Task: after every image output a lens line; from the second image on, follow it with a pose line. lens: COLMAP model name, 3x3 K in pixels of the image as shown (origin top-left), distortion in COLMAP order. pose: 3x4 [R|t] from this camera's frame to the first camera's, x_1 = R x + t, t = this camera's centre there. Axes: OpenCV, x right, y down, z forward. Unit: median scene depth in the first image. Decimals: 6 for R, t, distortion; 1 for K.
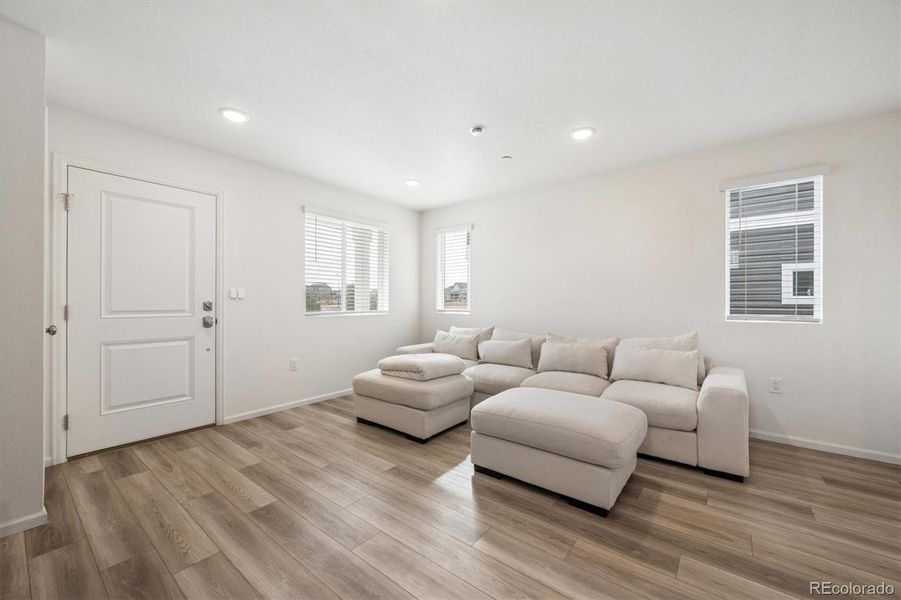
lens RADIAL K [[356.2, 0, 450.5], [0, 356.2, 300.0], [0, 0, 1]] dist [0.001931, 0.000143]
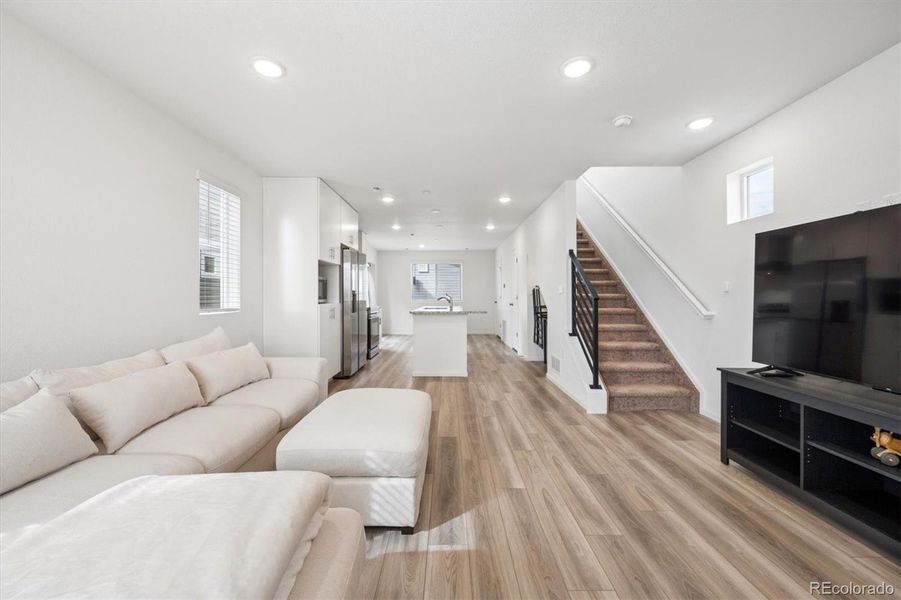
lens RADIAL K [[356.2, 0, 450.5], [0, 356.2, 300.0], [0, 0, 1]] dist [0.001931, 0.000143]
pose [[-0.623934, -0.006295, 0.781452, -0.446567], [-0.005492, 0.999978, 0.003670, 0.013169], [-0.781458, -0.002001, -0.623955, 1.177724]]
